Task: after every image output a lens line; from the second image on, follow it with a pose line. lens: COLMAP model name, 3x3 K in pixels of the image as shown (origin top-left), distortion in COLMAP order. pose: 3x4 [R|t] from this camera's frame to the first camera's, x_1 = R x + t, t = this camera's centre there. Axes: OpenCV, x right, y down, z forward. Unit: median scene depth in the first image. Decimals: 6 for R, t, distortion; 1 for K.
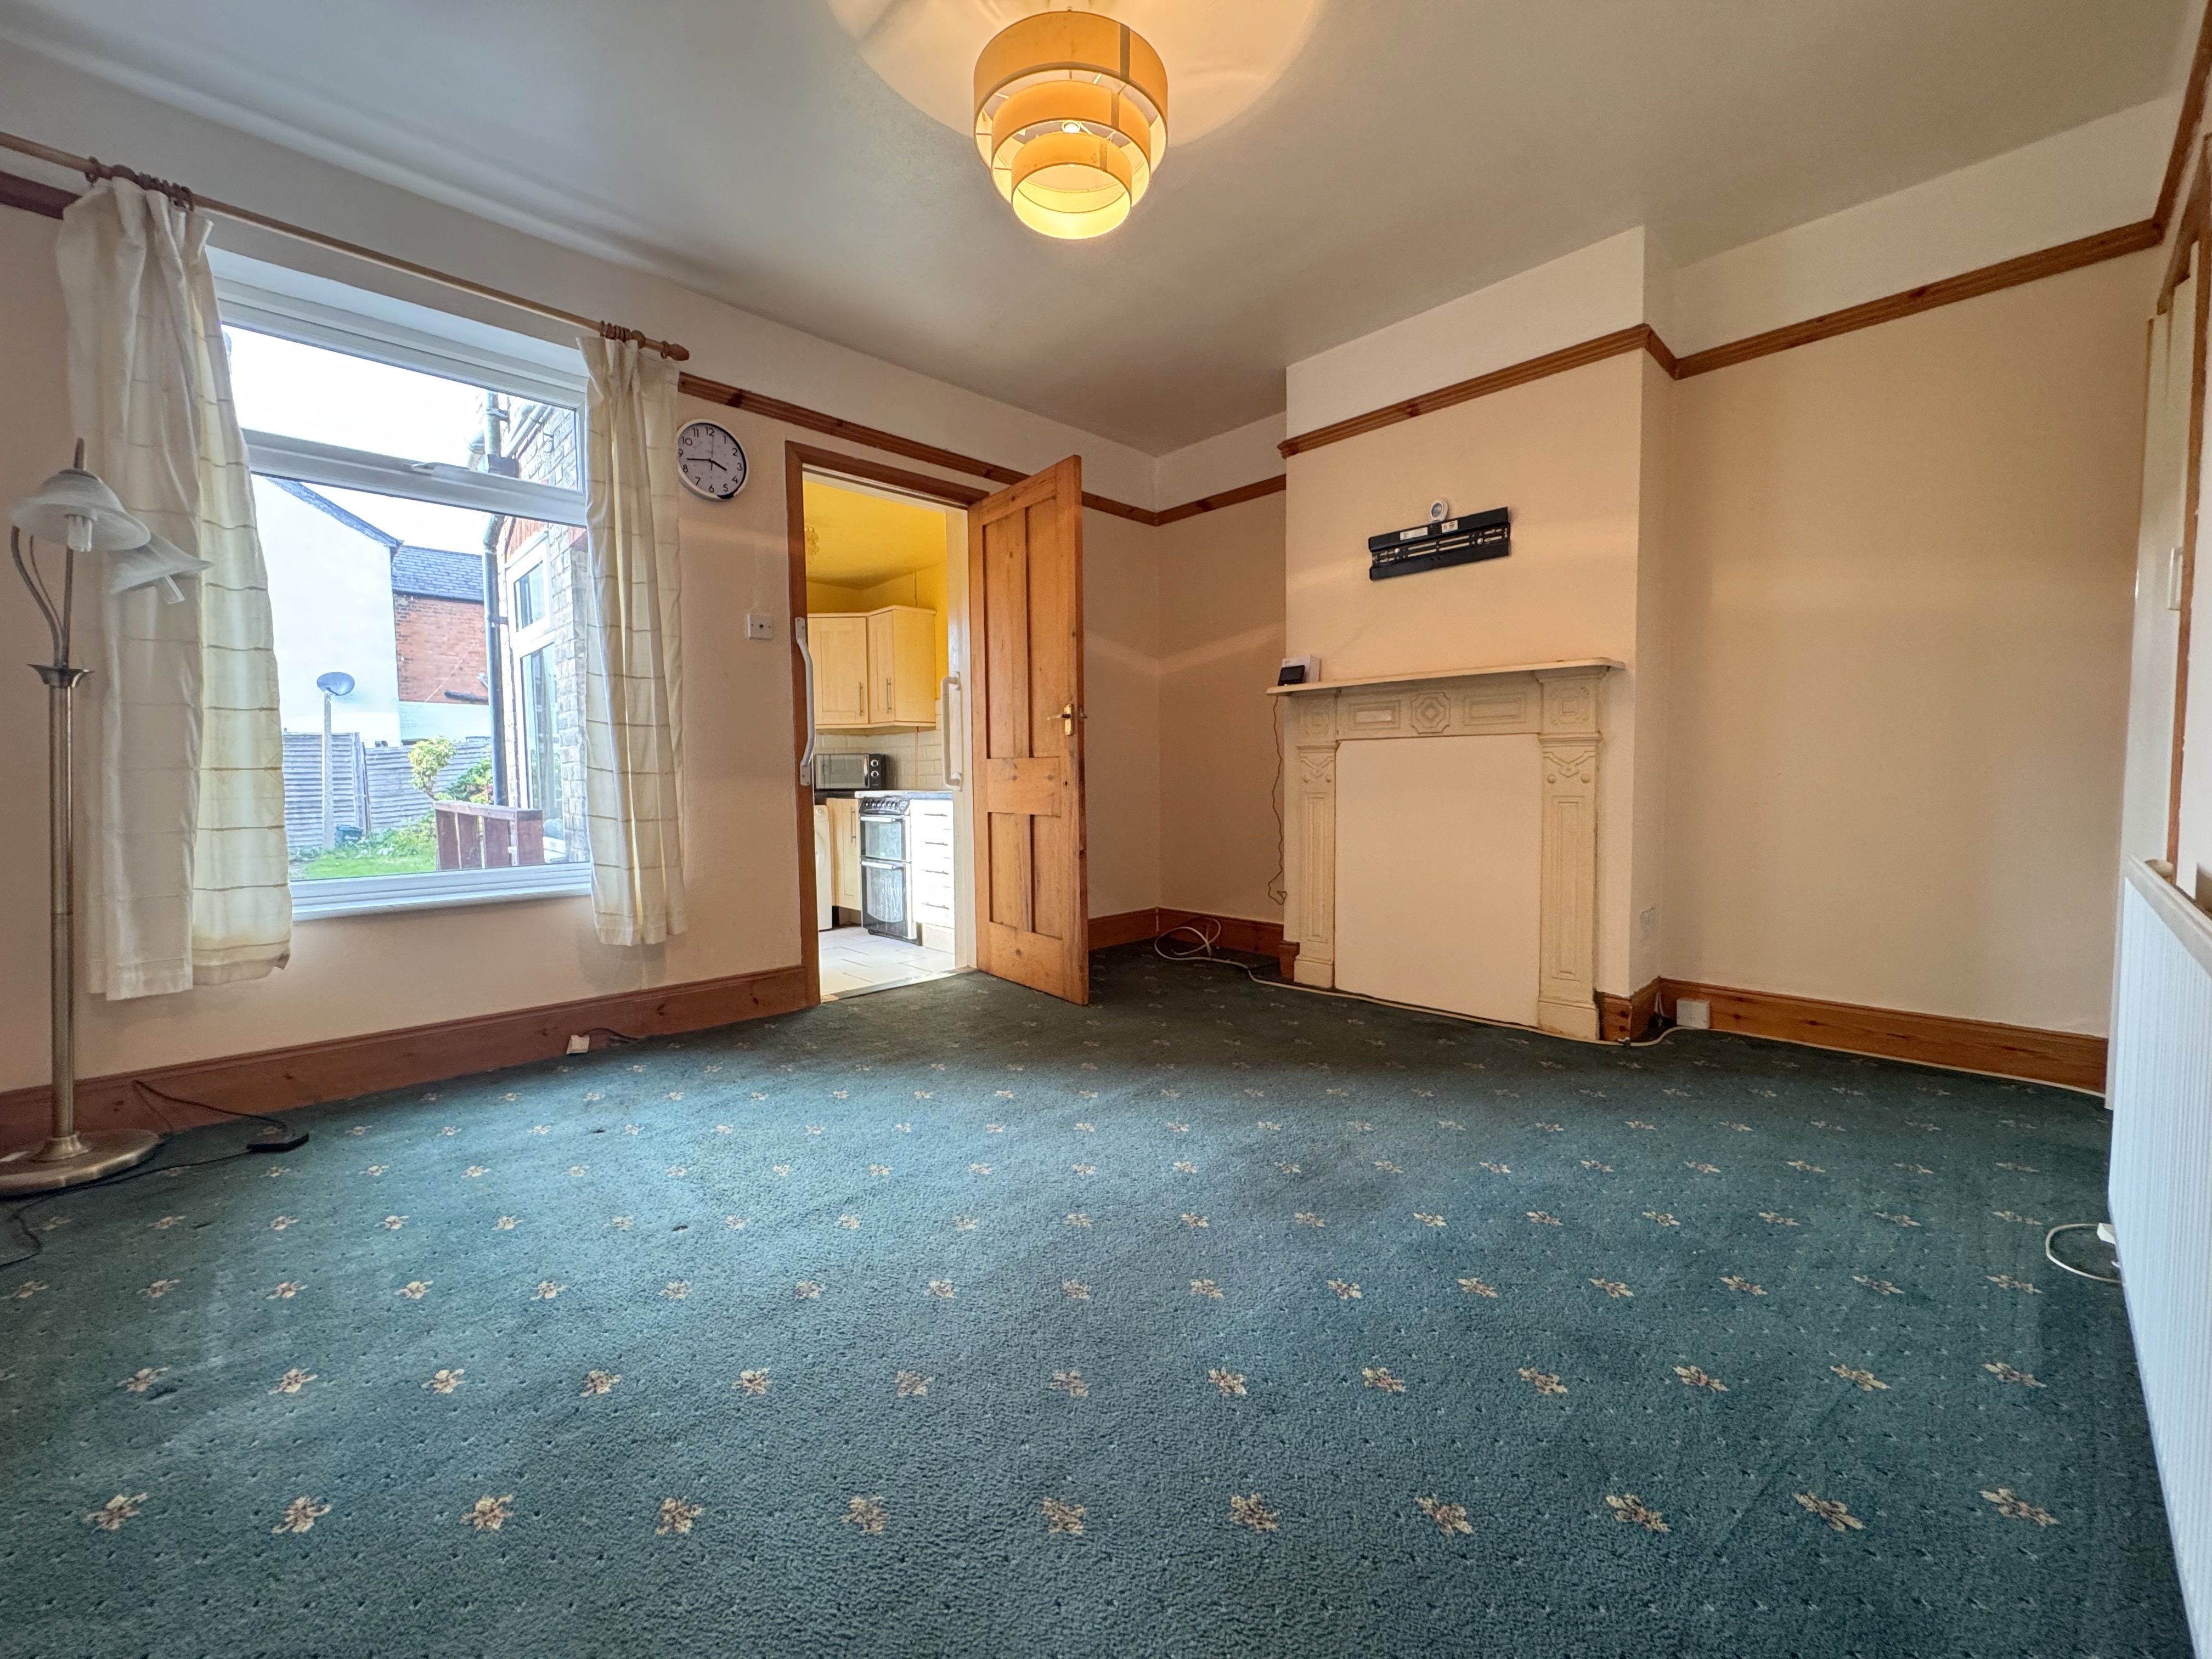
lens RADIAL K [[889.0, 0, 1104.0], [0, 889.0, 825.0], [0, 0, 1]] dist [-0.000162, -0.000082]
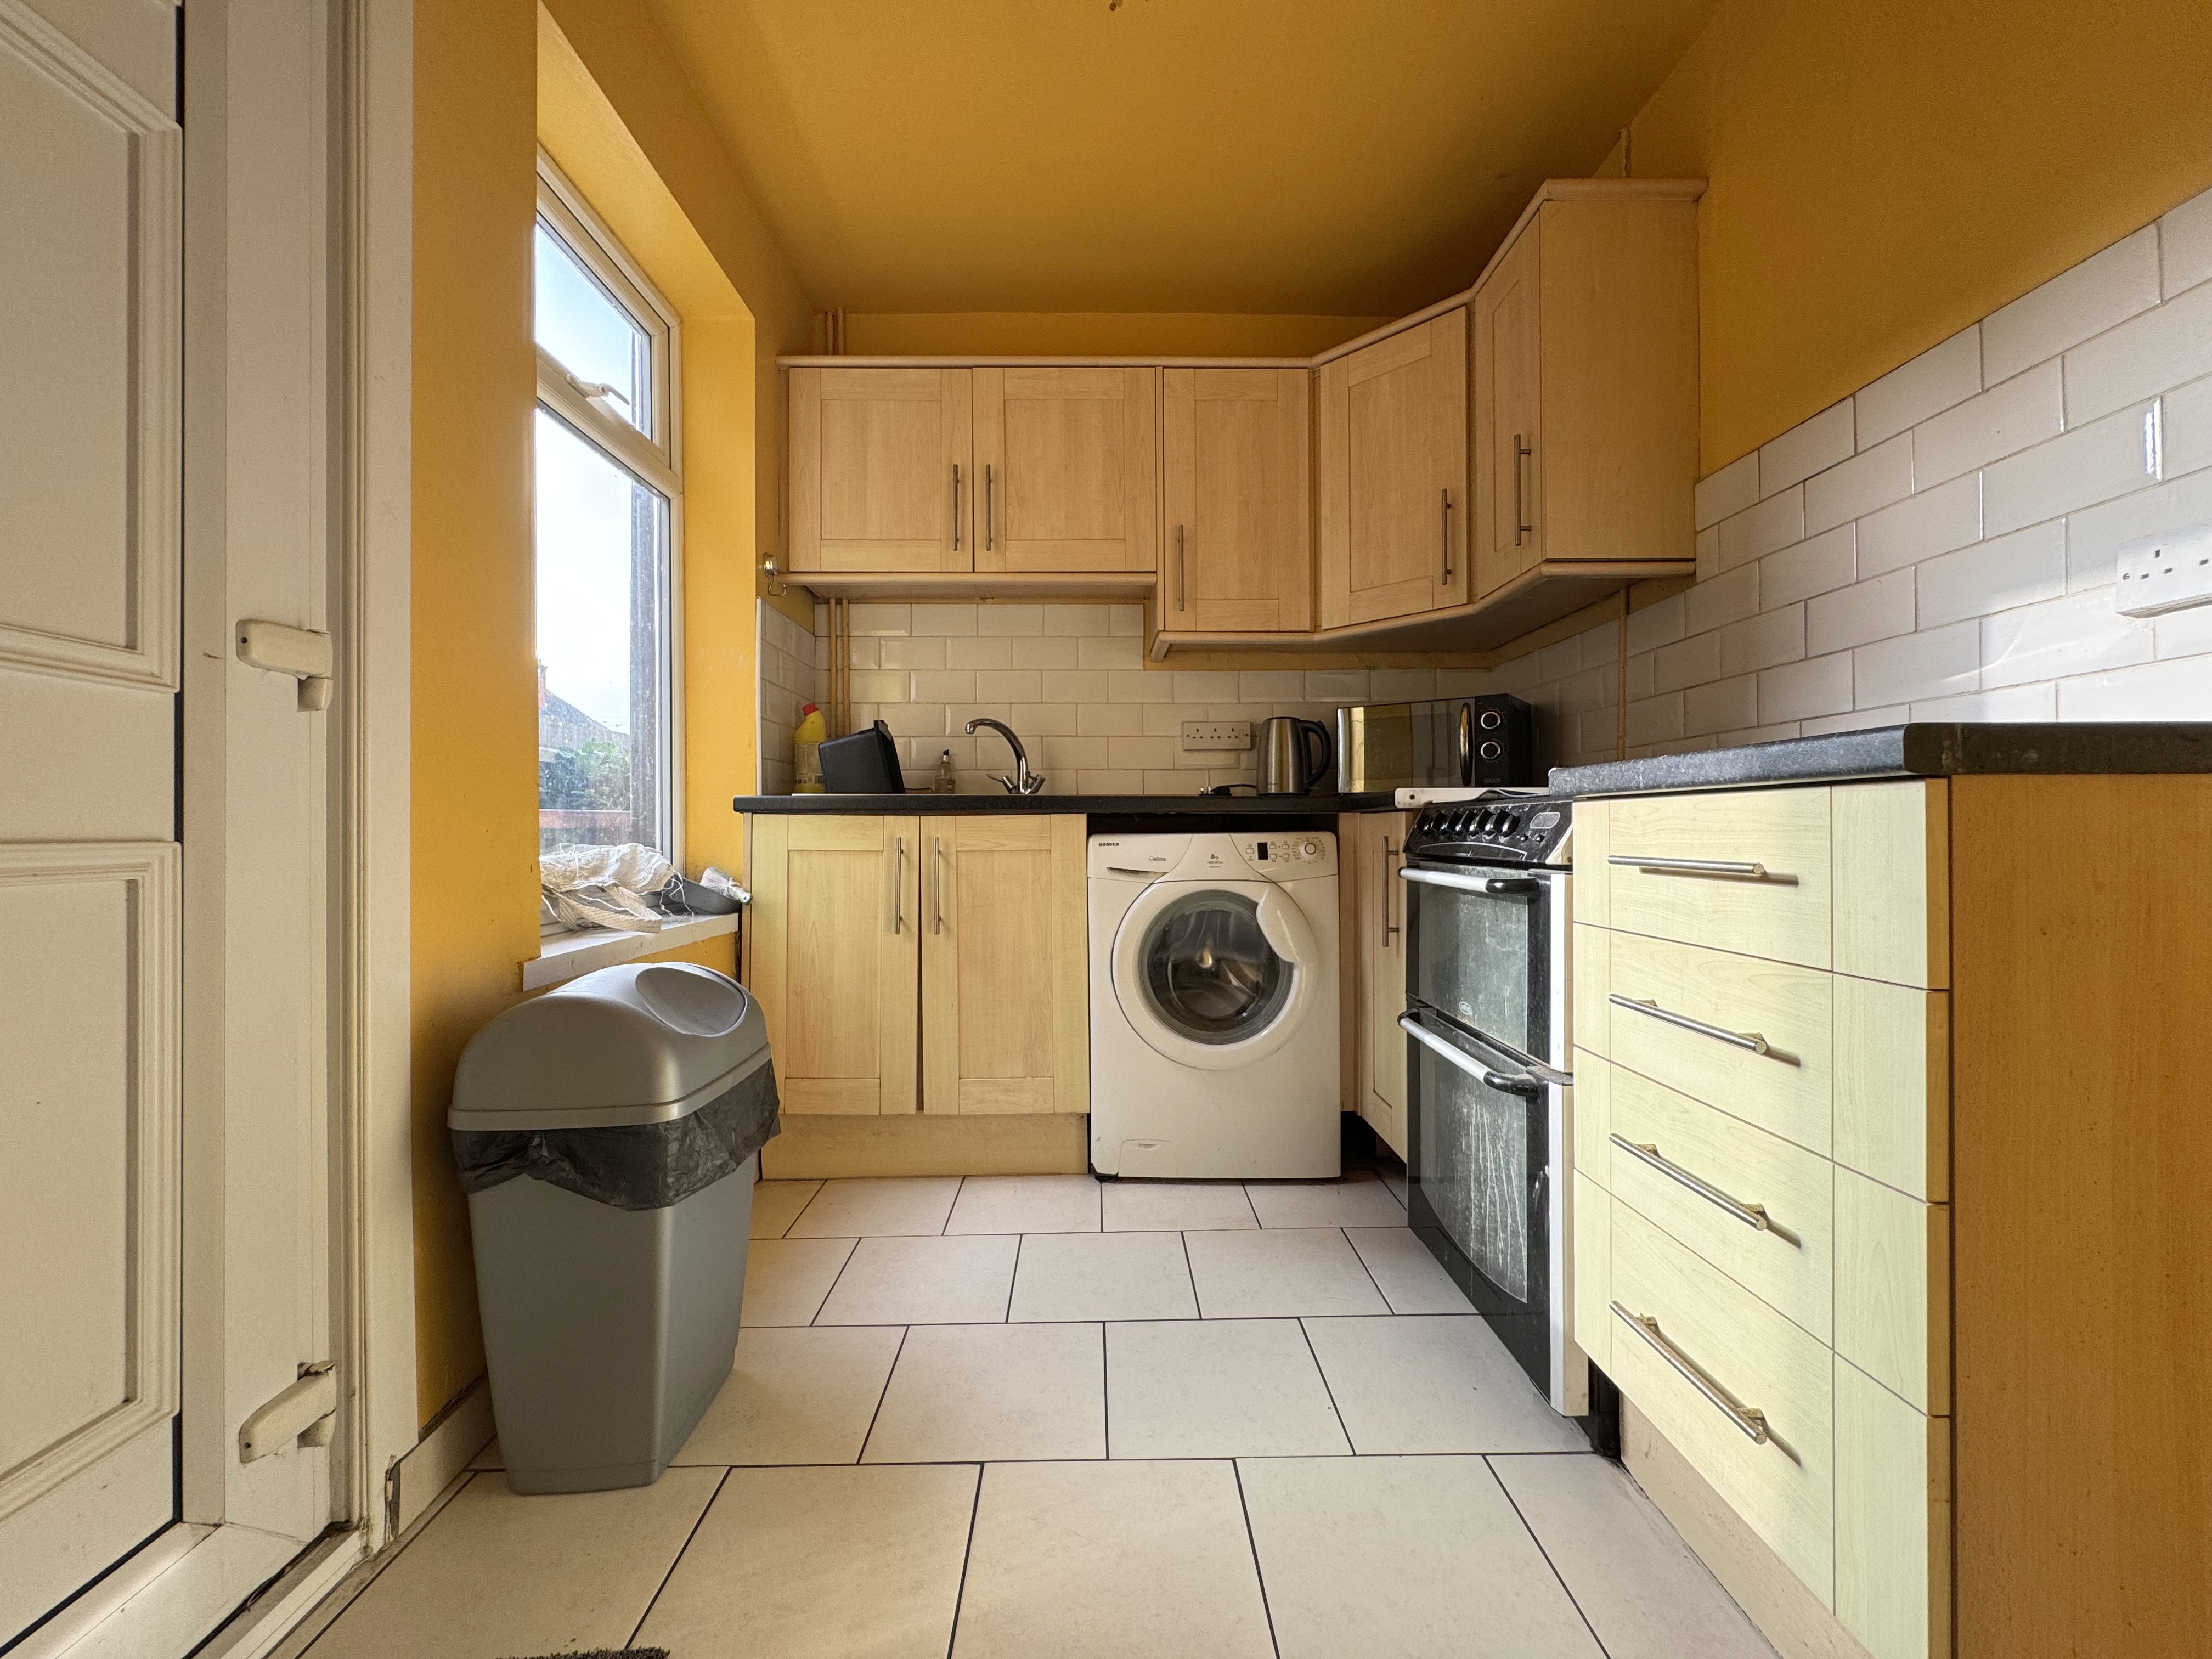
lens RADIAL K [[882.8, 0, 1101.8], [0, 882.8, 824.7], [0, 0, 1]] dist [-0.001917, -0.000504]
pose [[0.727877, 0.005883, -0.685682, -0.140790], [-0.043999, 0.998303, -0.038142, -0.007821], [0.684294, 0.057932, 0.726901, 0.703199]]
